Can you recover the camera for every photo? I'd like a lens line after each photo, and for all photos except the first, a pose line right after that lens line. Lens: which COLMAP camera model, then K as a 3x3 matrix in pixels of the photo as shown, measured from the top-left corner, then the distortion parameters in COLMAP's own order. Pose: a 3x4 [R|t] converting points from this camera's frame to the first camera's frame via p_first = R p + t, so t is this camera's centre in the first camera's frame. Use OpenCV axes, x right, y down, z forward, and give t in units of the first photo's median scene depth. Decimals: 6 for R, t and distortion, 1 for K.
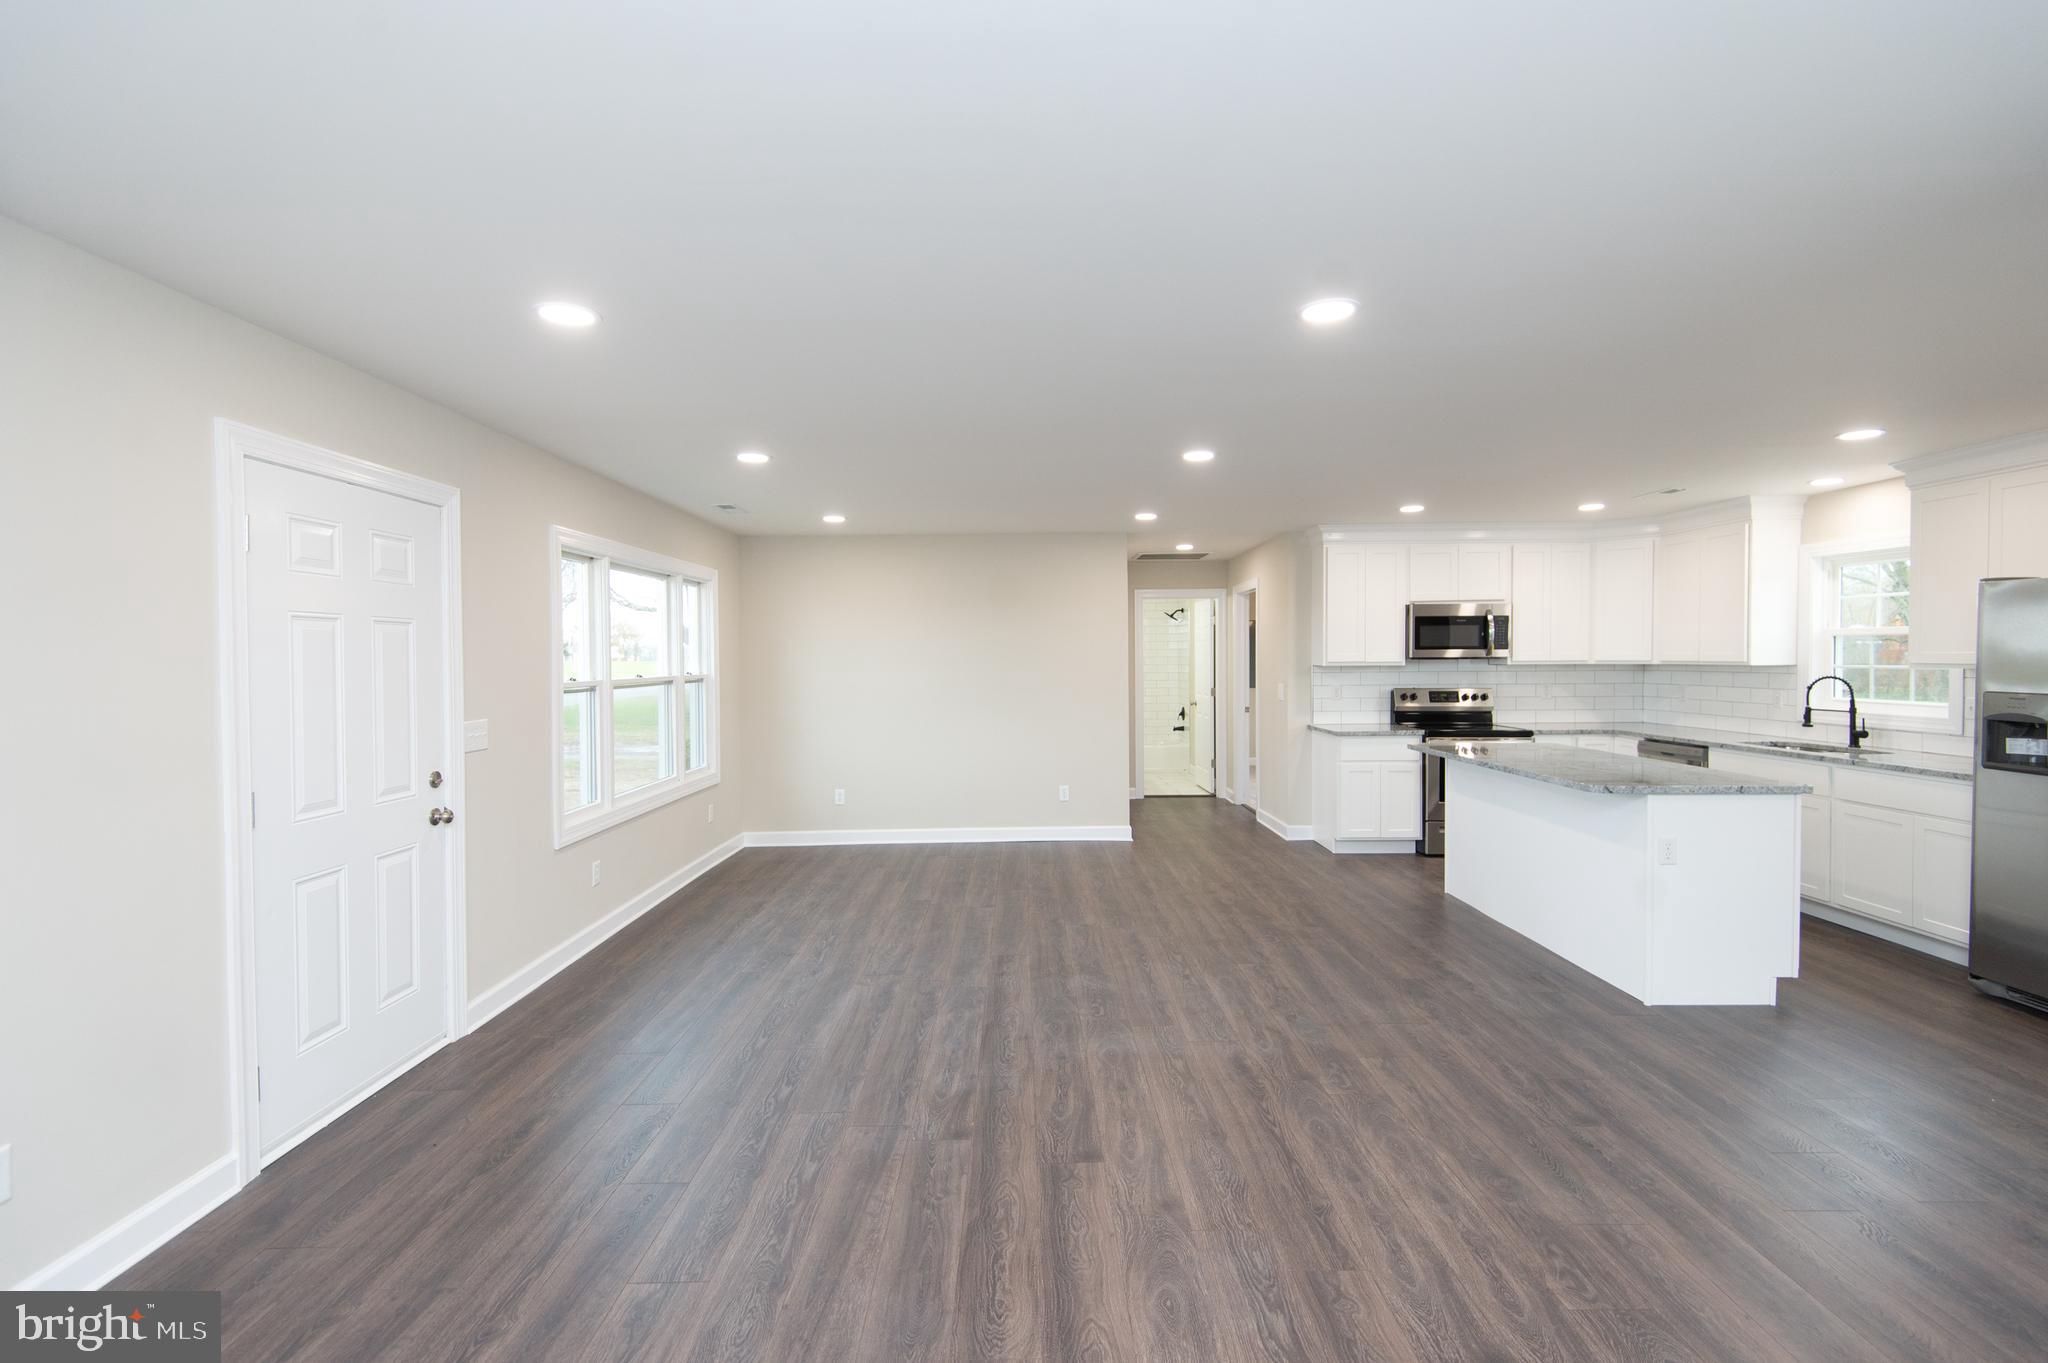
lens RADIAL K [[938.9, 0, 1025.5], [0, 938.9, 676.9], [0, 0, 1]] dist [0.022545, 0.000097]
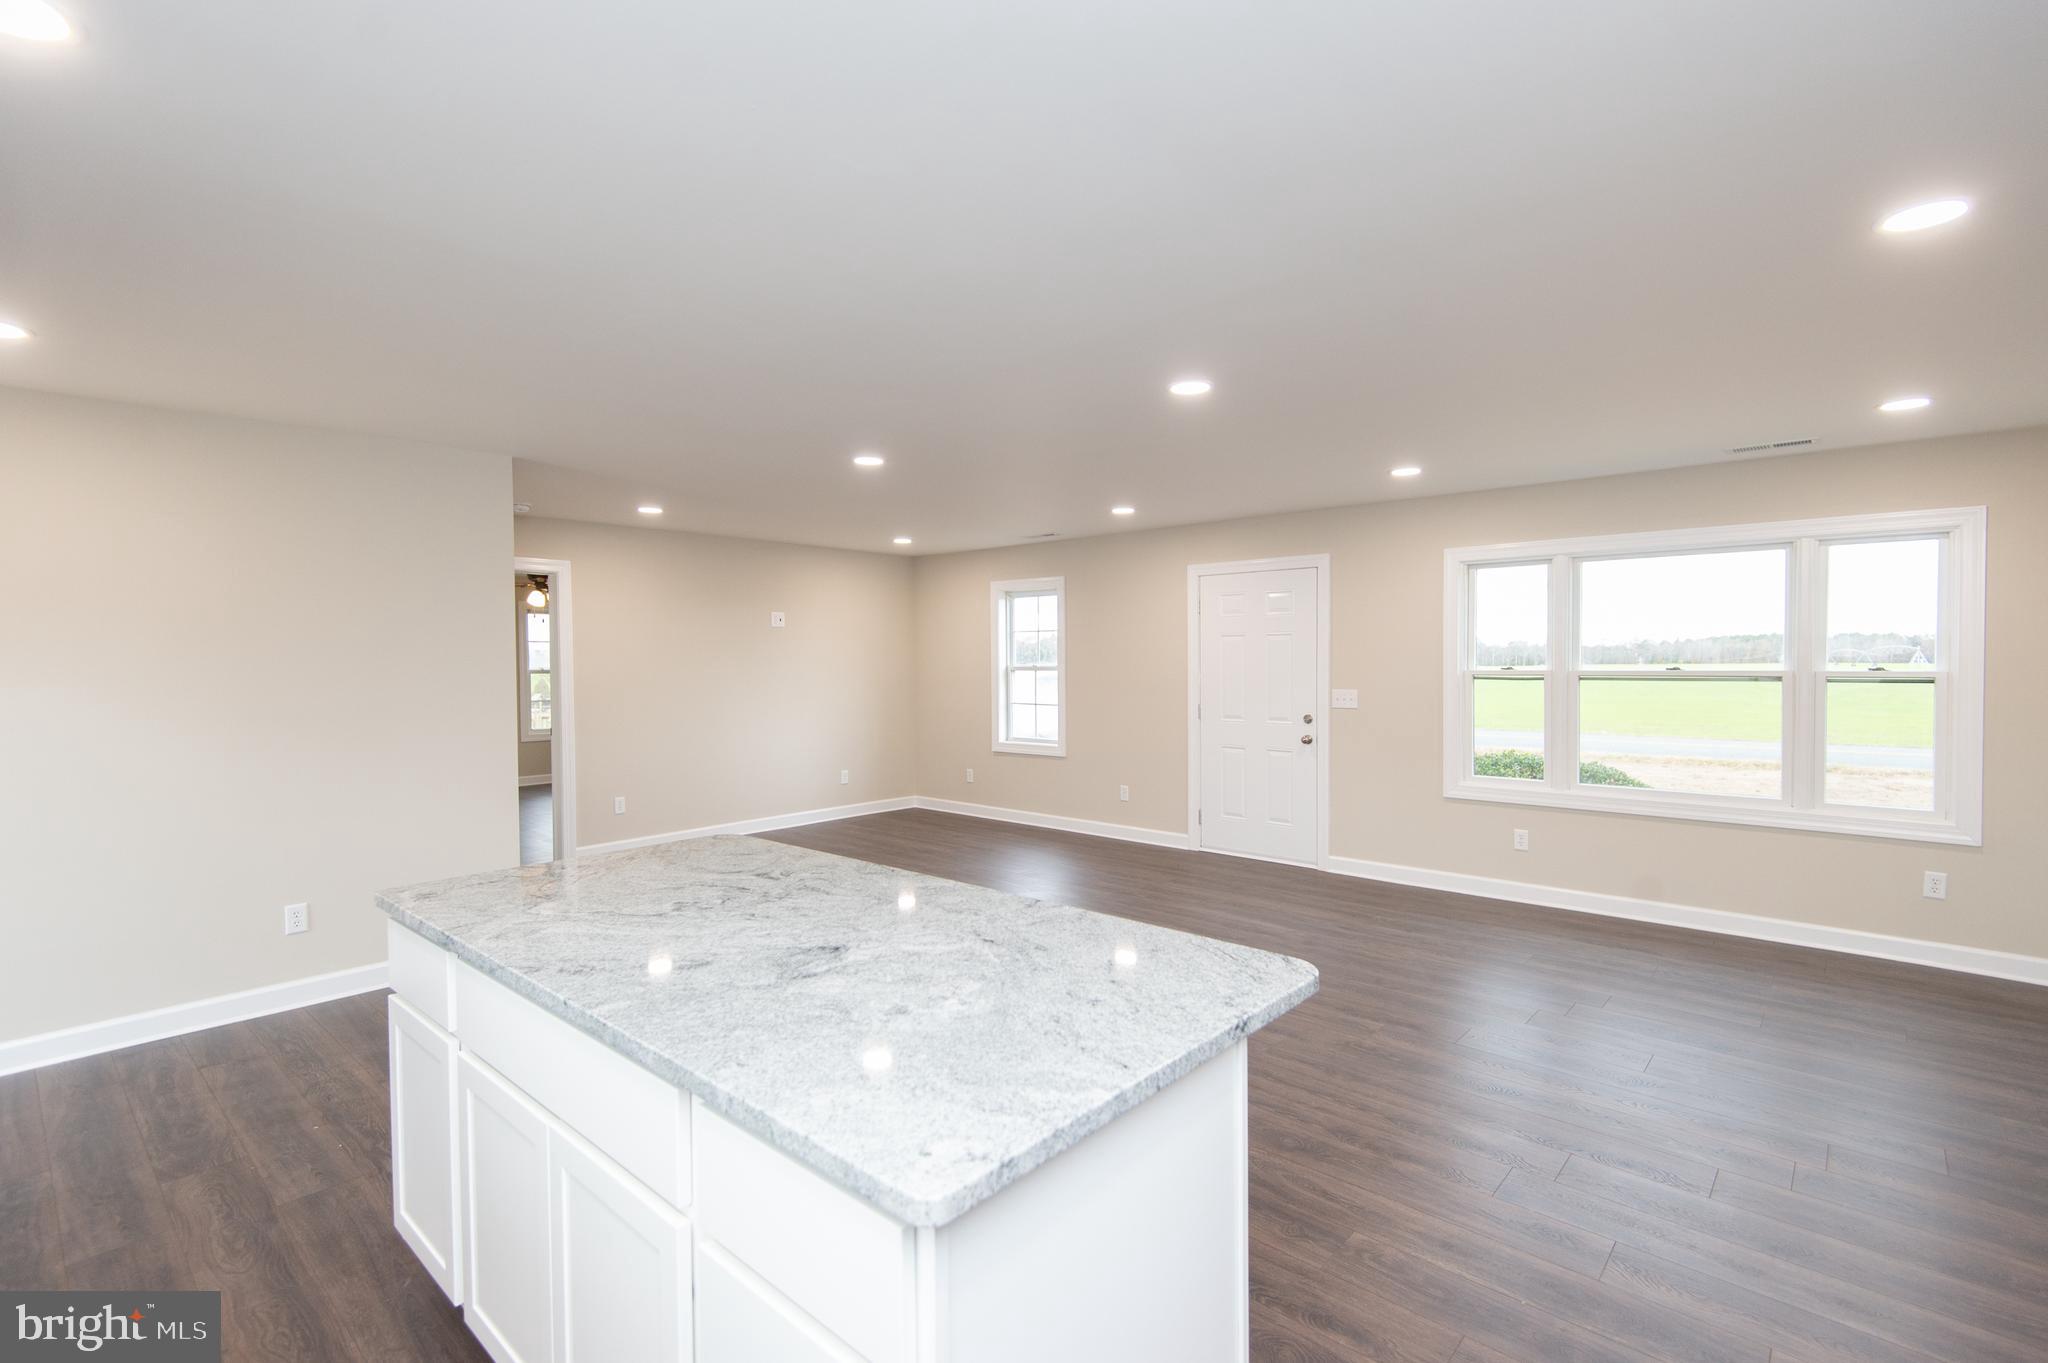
lens RADIAL K [[924.5, 0, 1027.5], [0, 924.5, 675.9], [0, 0, 1]] dist [0.045732, -0.024917]
pose [[-0.671380, 0.025257, -0.740683, 1.052344], [-0.006355, 0.999186, 0.039833, -0.042391], [0.741086, 0.031450, -0.670673, 1.780824]]
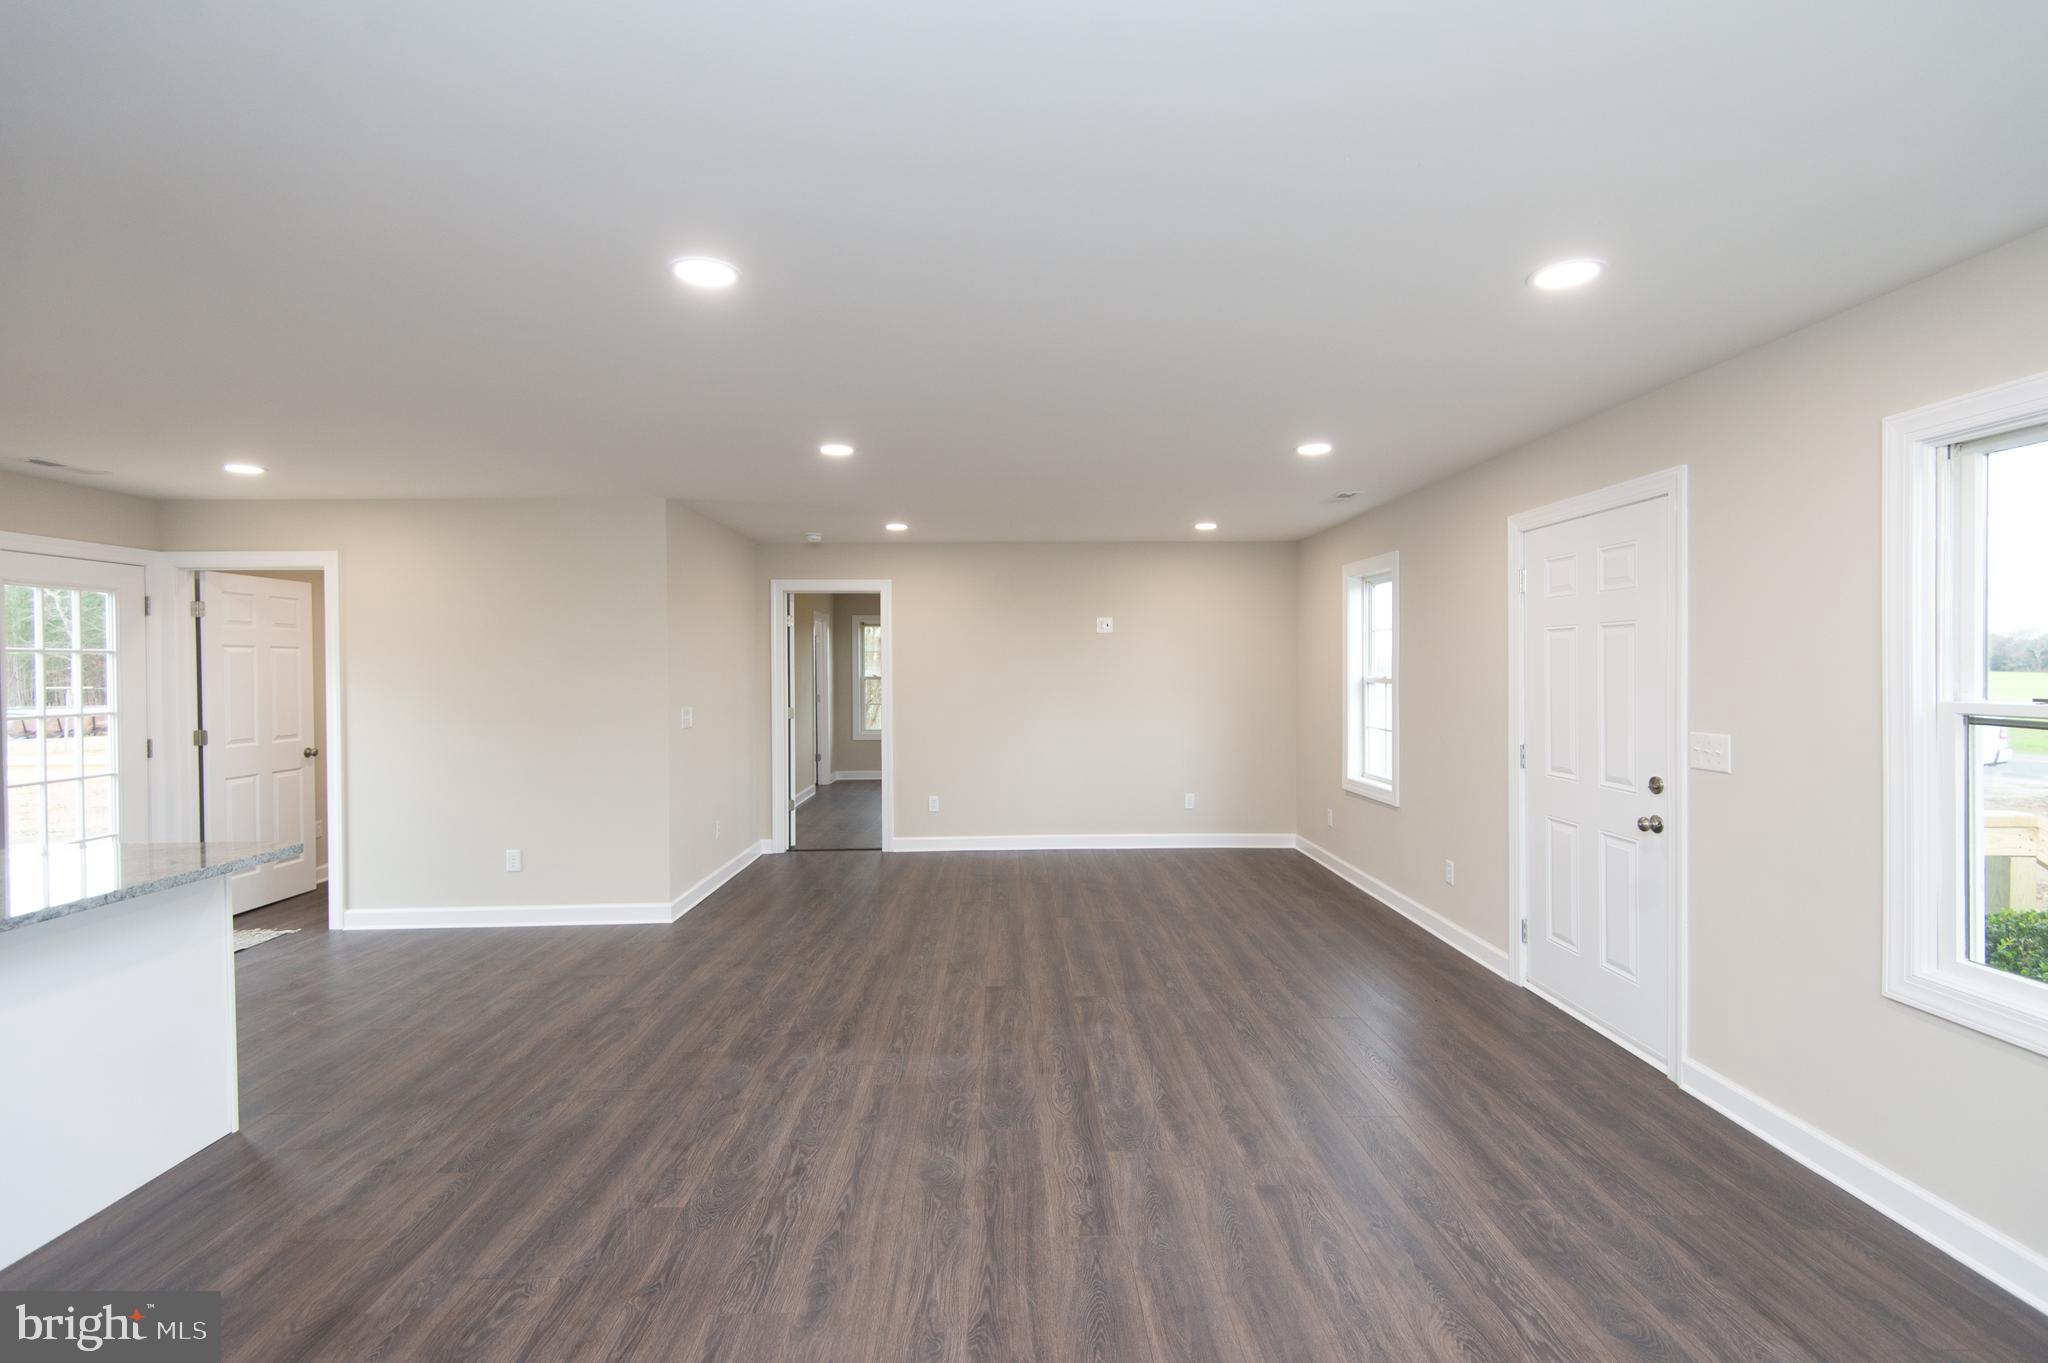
lens RADIAL K [[924.5, 0, 1027.5], [0, 924.5, 675.9], [0, 0, 1]] dist [0.045732, -0.024917]
pose [[-0.999701, 0.013895, -0.020112, 0.028774], [0.013242, 0.999391, 0.032285, -0.040371], [0.020548, 0.032009, -0.999276, 1.915220]]
